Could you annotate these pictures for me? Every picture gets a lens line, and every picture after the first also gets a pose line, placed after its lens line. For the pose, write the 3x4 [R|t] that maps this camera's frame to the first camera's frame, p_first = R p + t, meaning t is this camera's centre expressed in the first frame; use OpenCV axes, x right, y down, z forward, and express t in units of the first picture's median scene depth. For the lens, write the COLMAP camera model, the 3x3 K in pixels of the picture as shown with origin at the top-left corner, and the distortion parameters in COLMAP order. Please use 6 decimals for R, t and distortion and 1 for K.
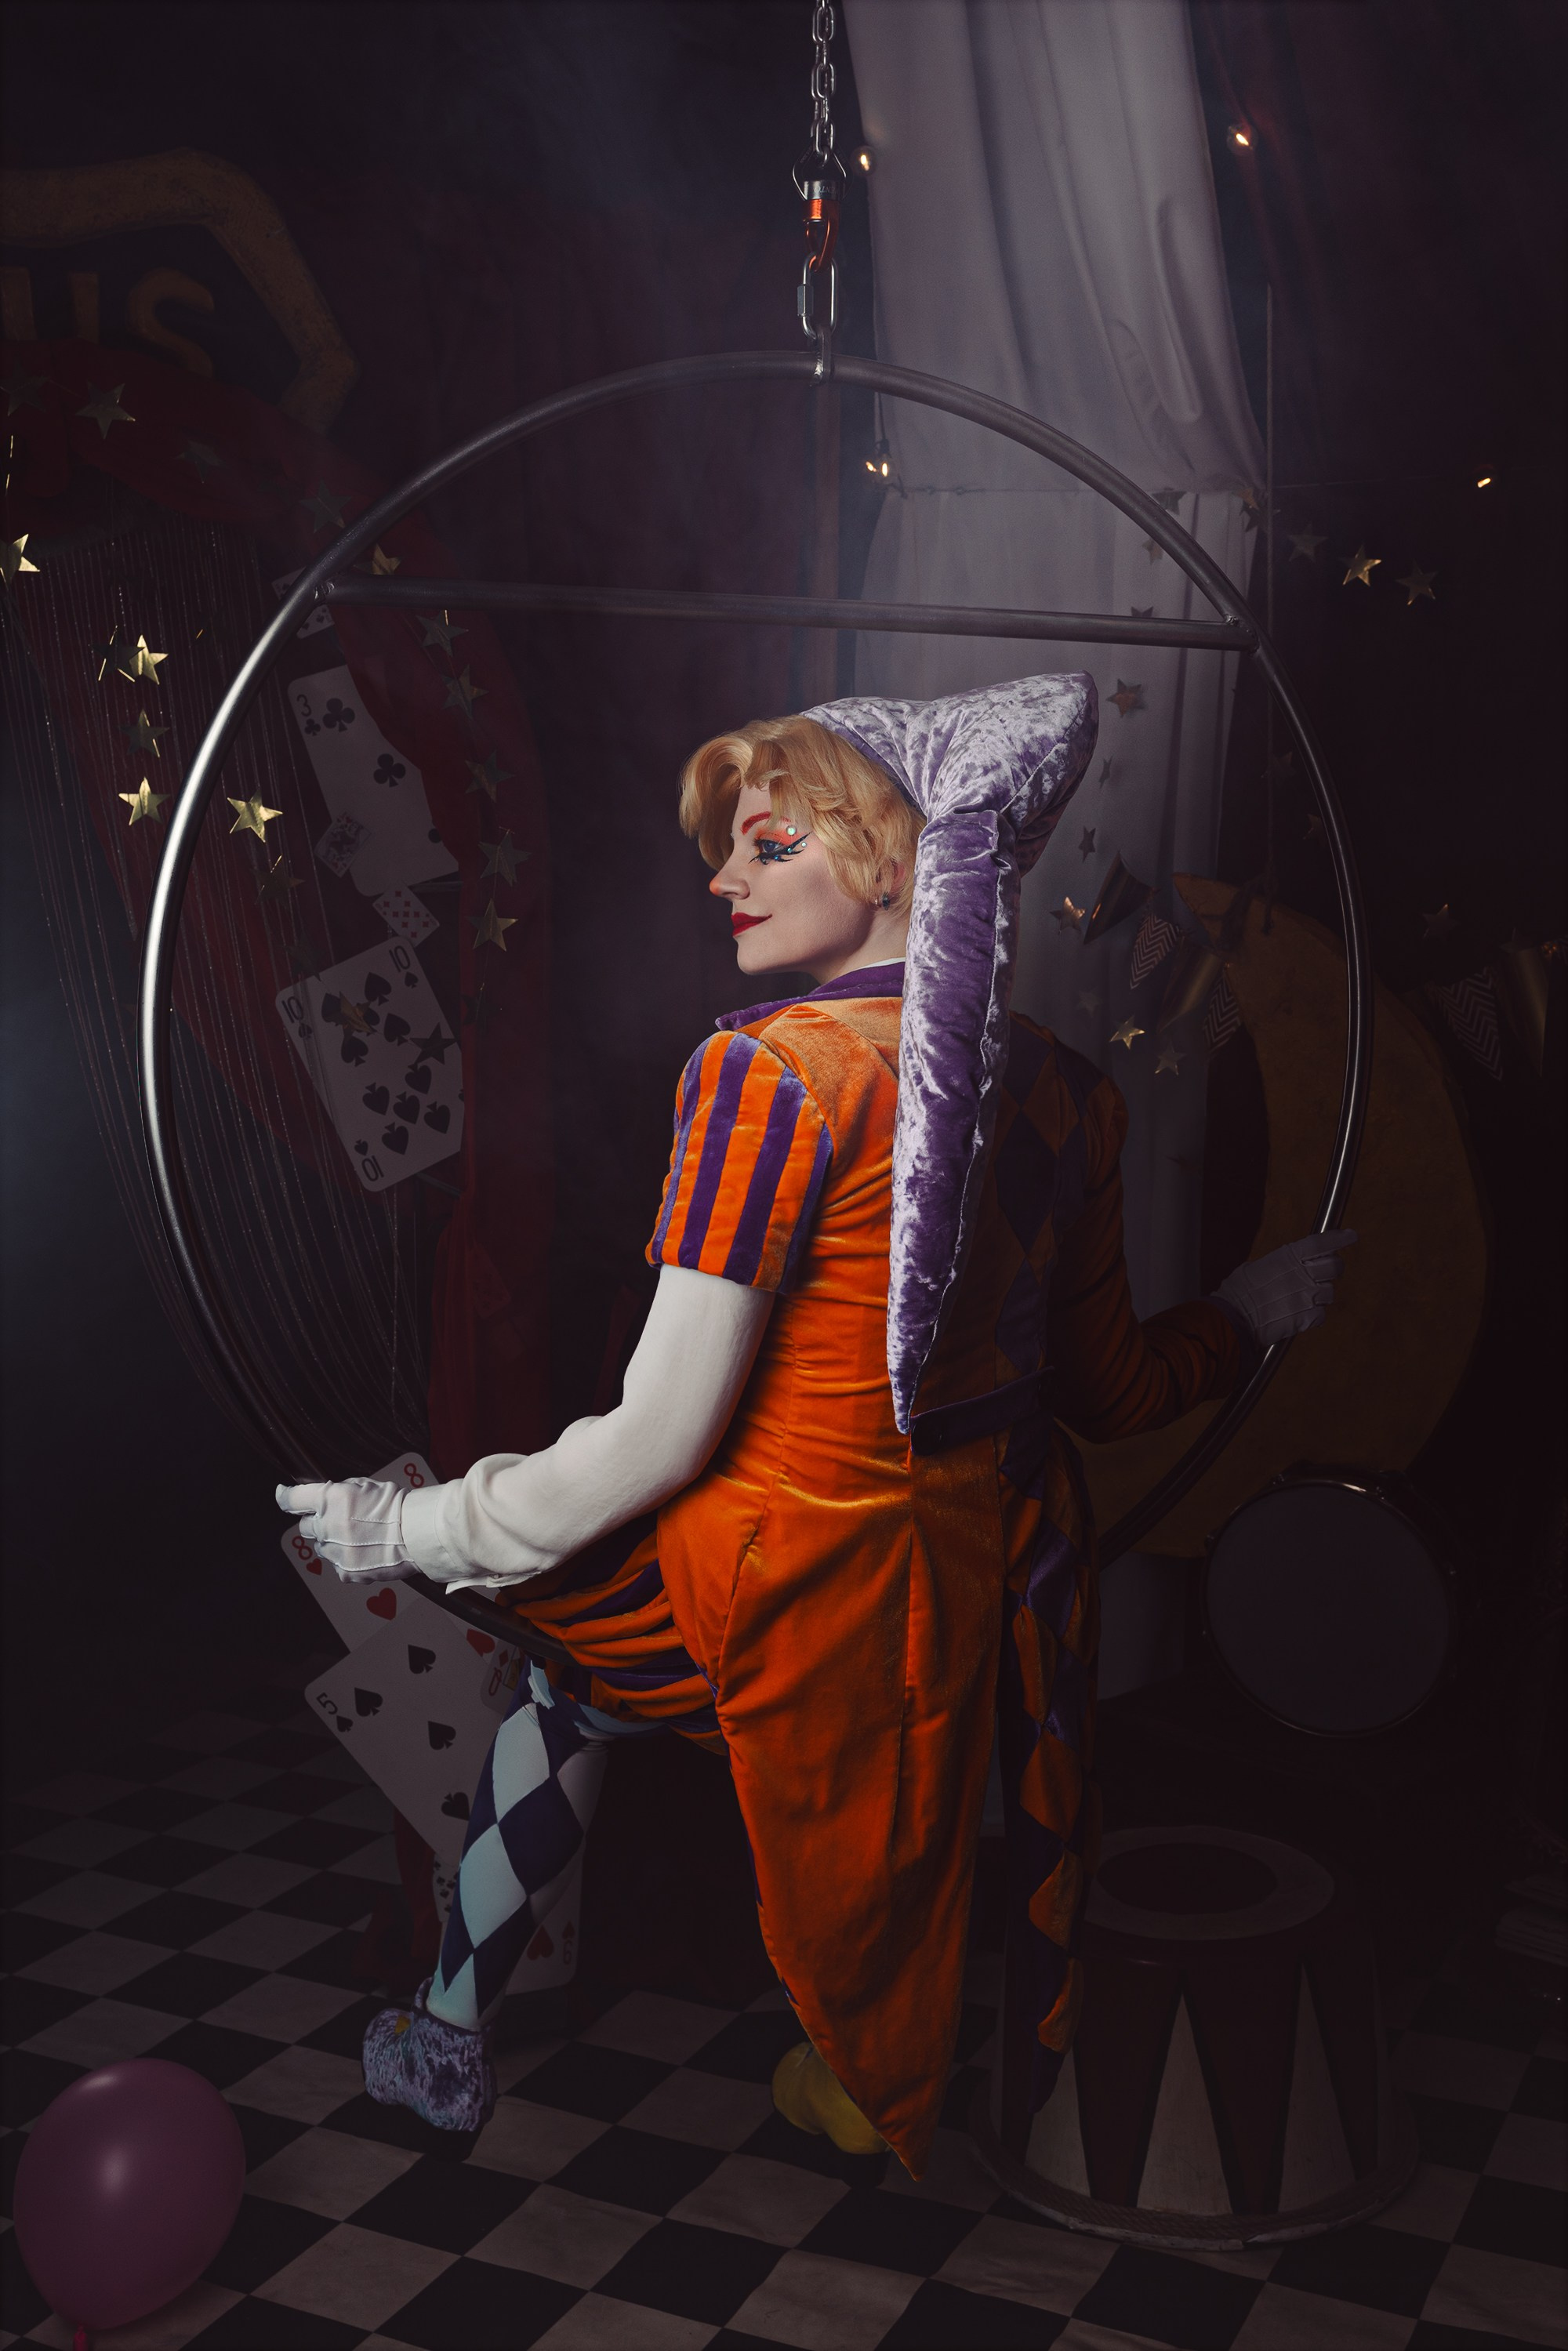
lens RADIAL K [[2492.3, 0, 784.0], [0, 2492.3, 1175.5], [0, 0, 1]] dist [0.012209, 0.005849]
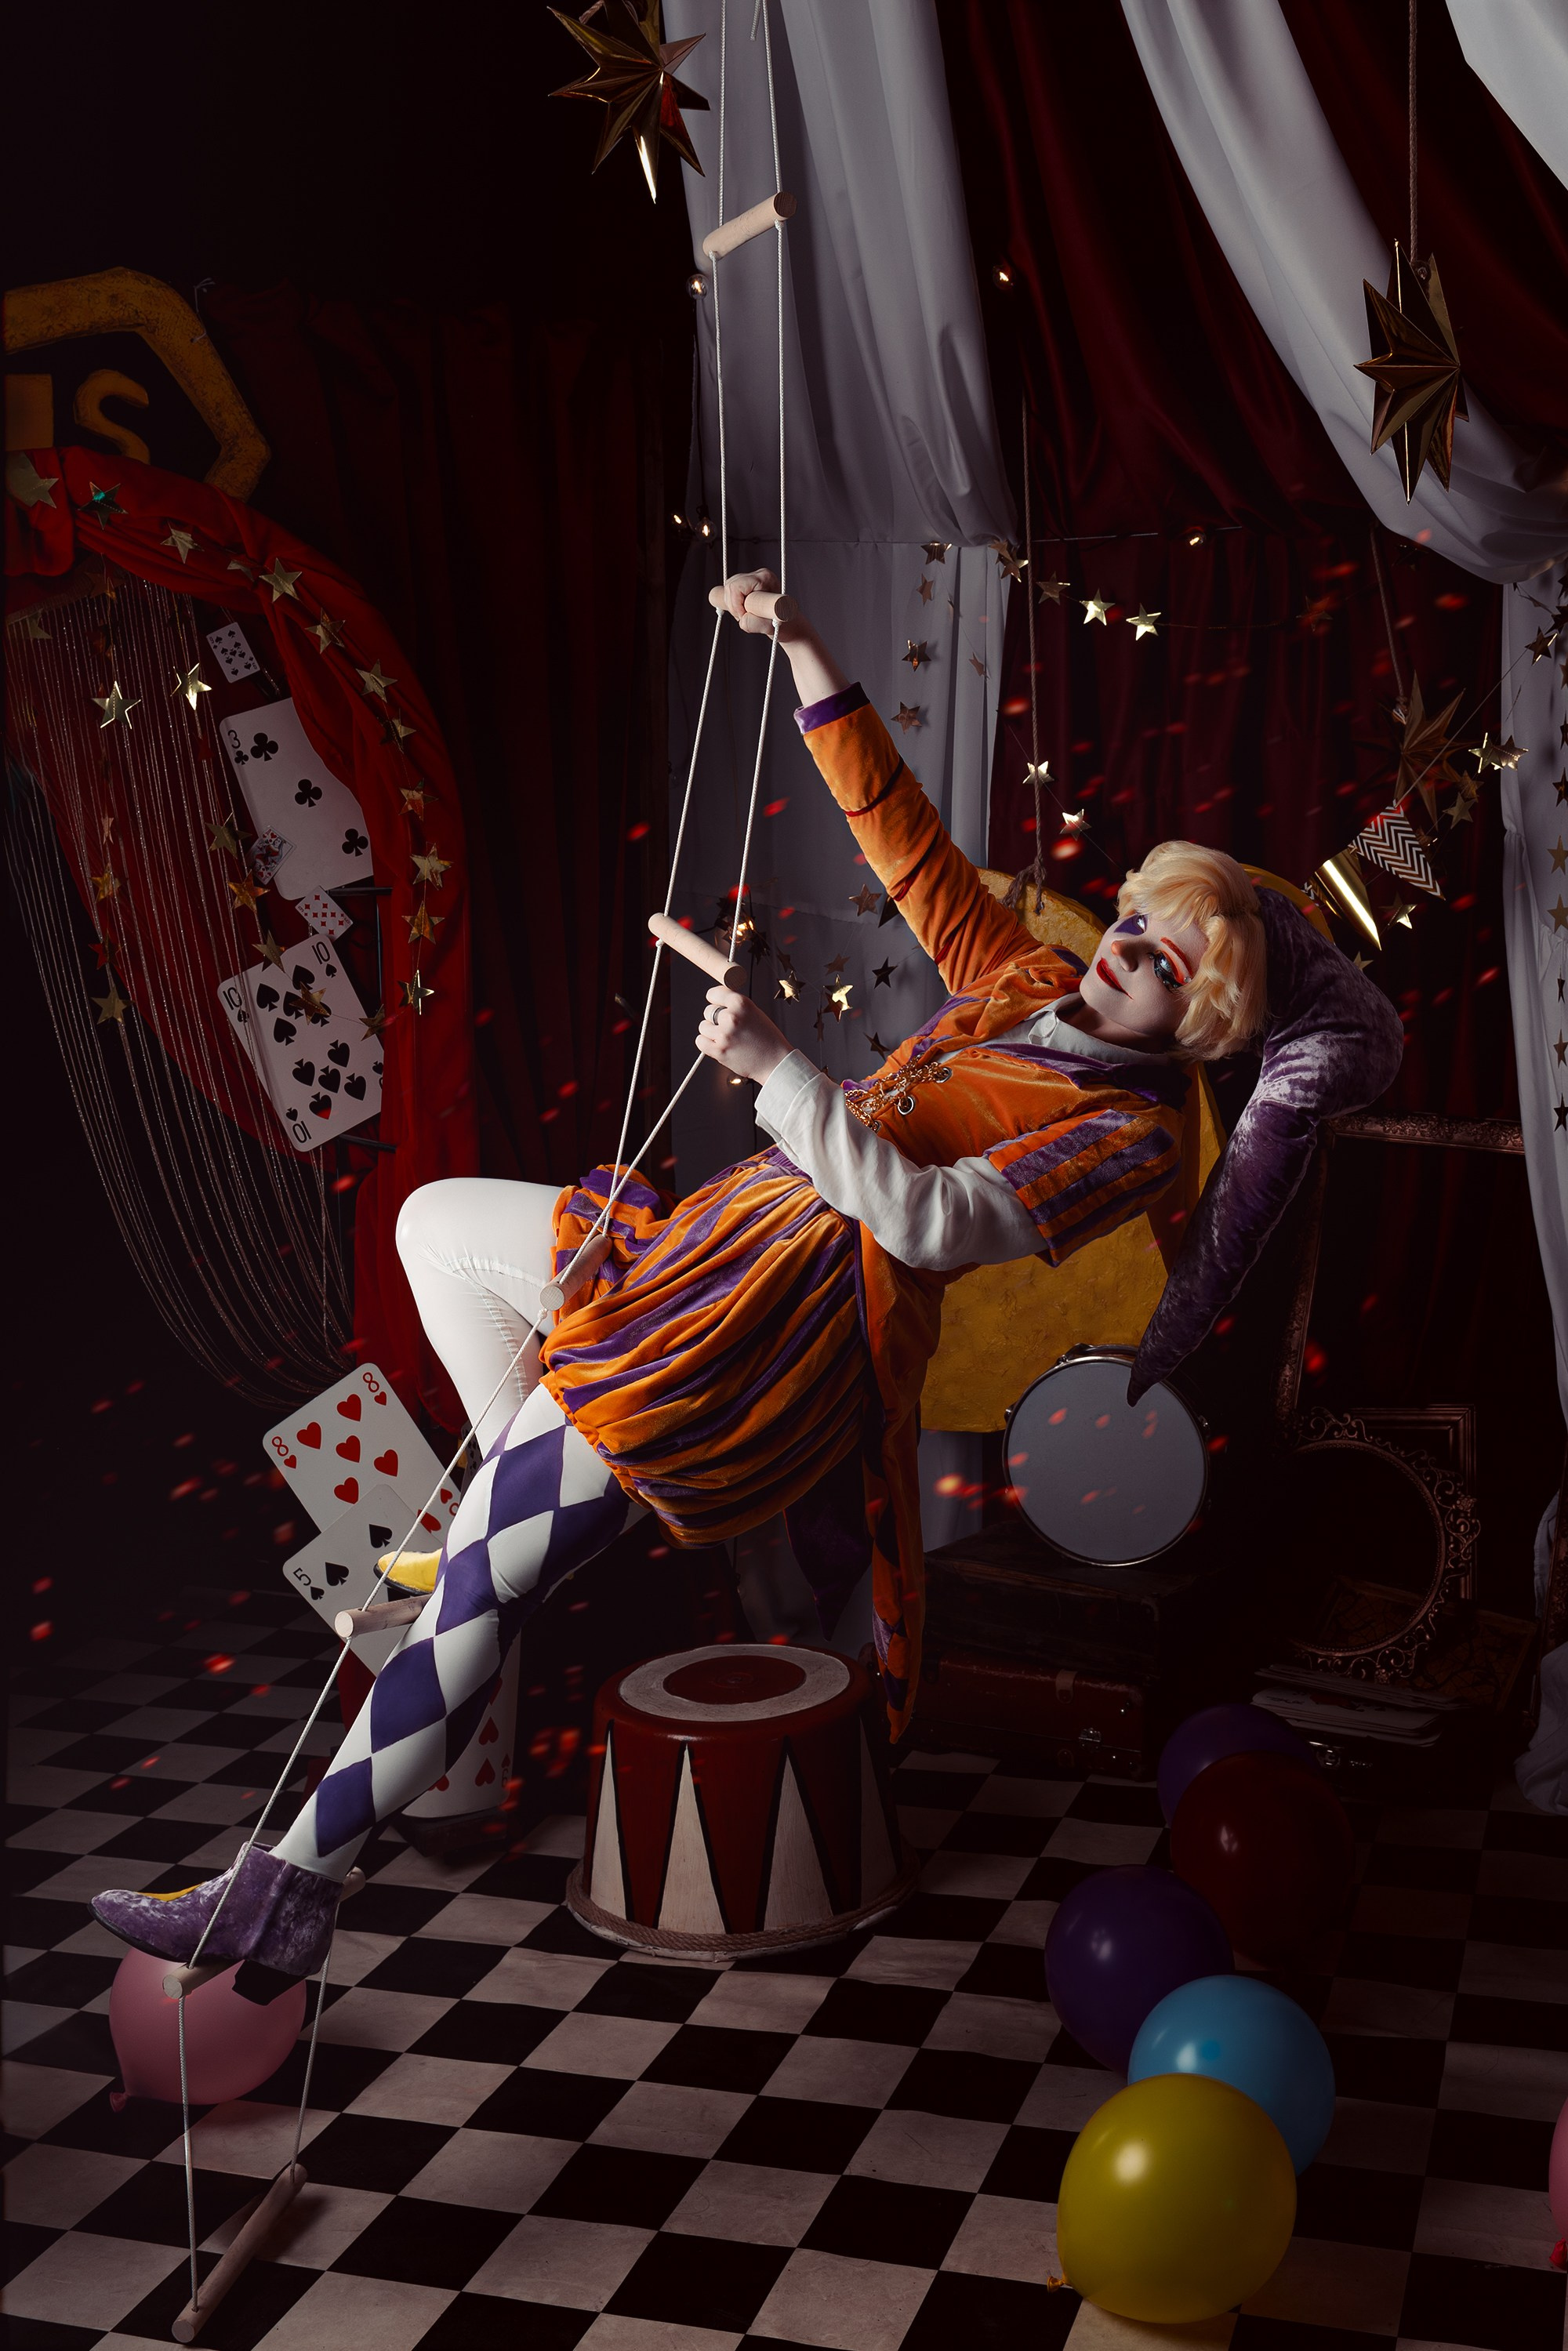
lens RADIAL K [[2465.3, 0, 813.8], [0, 2465.3, 1186.5], [0, 0, 1]] dist [-0.002282, 0.009718]
pose [[0.990332, -0.038397, 0.133300, -0.082997], [0.036567, 0.999201, 0.016152, 0.013112], [-0.133814, -0.011122, 0.990944, -0.186033]]
